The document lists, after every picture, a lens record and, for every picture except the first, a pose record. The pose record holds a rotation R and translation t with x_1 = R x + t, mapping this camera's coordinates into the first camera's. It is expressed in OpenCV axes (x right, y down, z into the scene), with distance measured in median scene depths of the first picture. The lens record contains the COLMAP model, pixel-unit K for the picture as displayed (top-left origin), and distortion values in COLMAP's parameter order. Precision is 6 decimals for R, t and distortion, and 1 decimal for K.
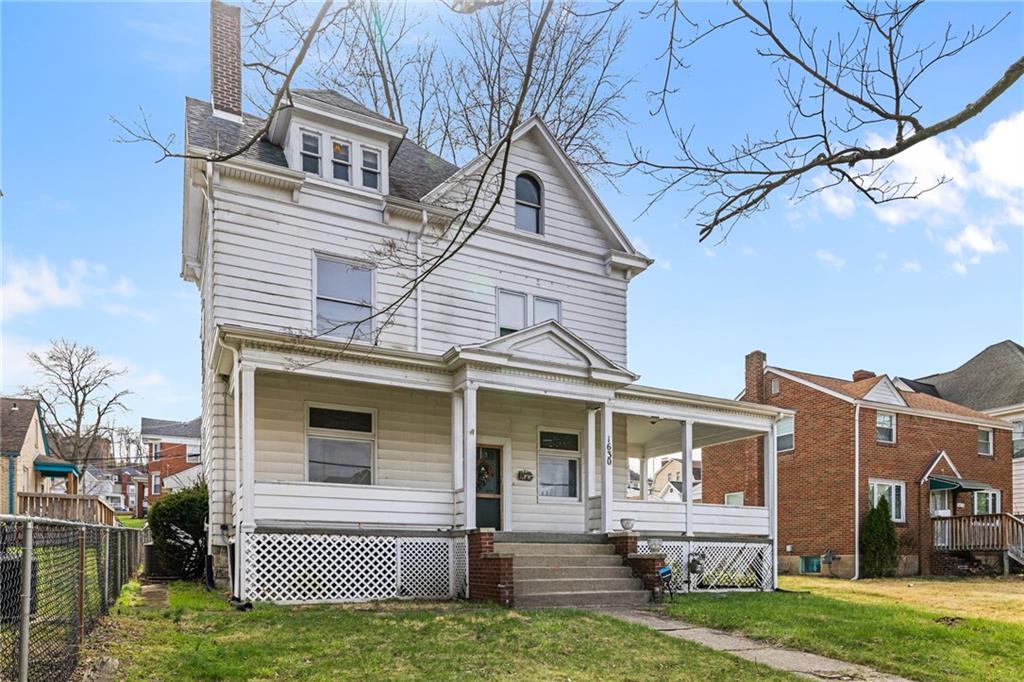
lens RADIAL K [[435.1, 0, 460.8], [0, 435.1, 340.2], [0, 0, 1]] dist [0.001334, 0.000061]
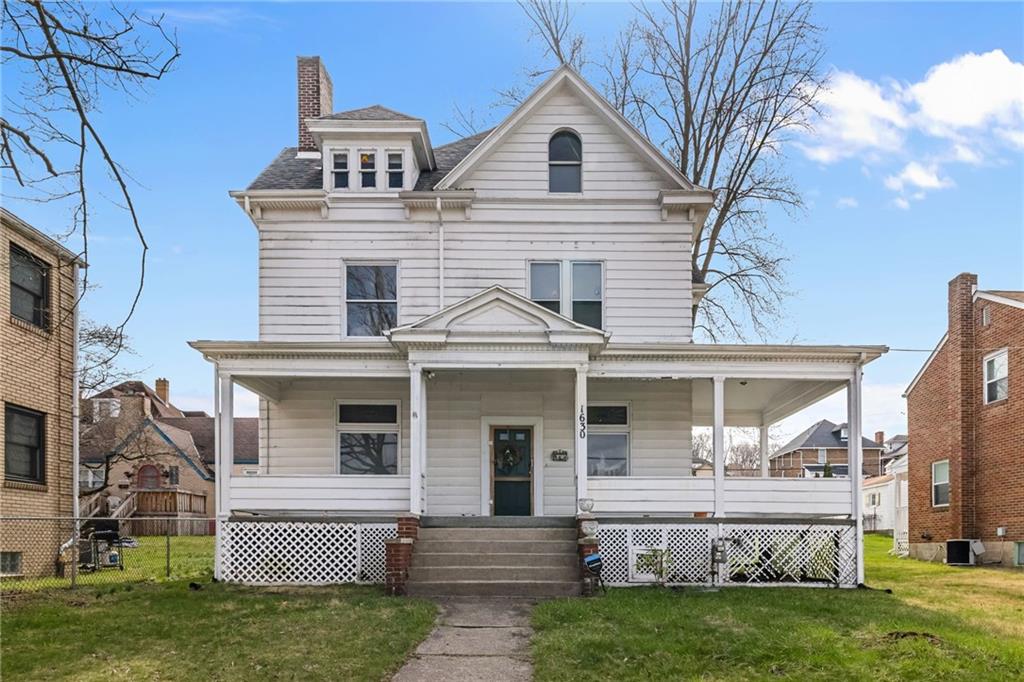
lens RADIAL K [[437.1, 0, 511.0], [0, 437.1, 334.2], [0, 0, 1]] dist [0.000125, 0.000078]
pose [[0.943728, -0.142866, -0.298274, 0.497317], [0.147215, 0.989072, -0.007958, 0.065846], [0.296151, -0.036401, 0.954447, 0.127301]]
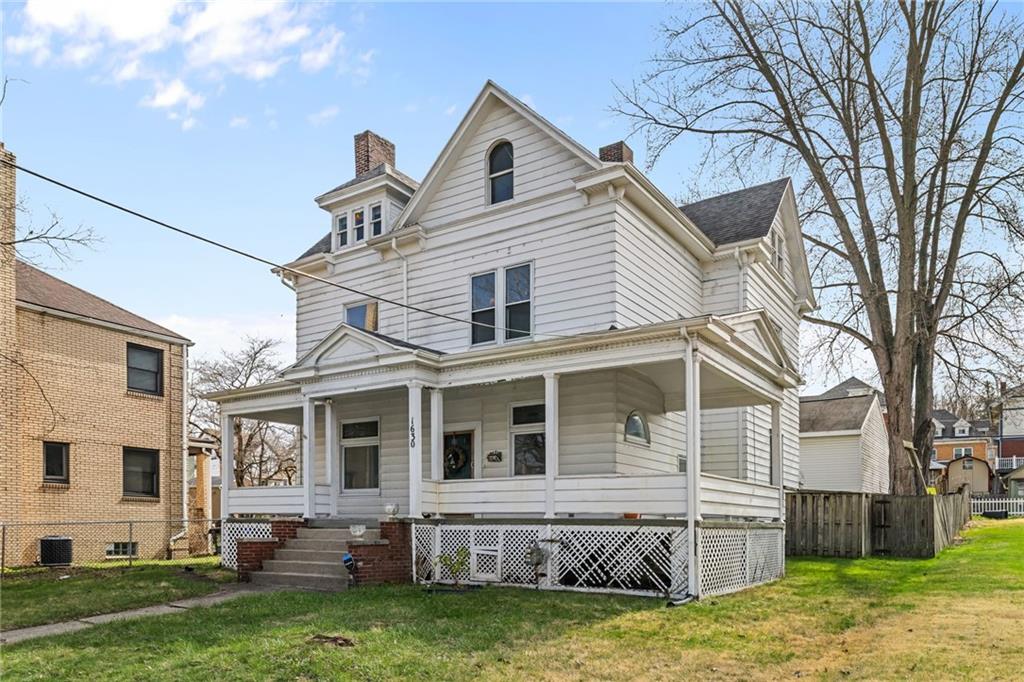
lens RADIAL K [[430.5, 0, 509.5], [0, 430.5, 321.0], [0, 0, 1]] dist [-0.000013, -0.000038]
pose [[0.732737, -0.296256, -0.612640, 1.176711], [0.295896, 0.949409, -0.105208, 0.184456], [0.612815, -0.104188, 0.783328, 0.410711]]
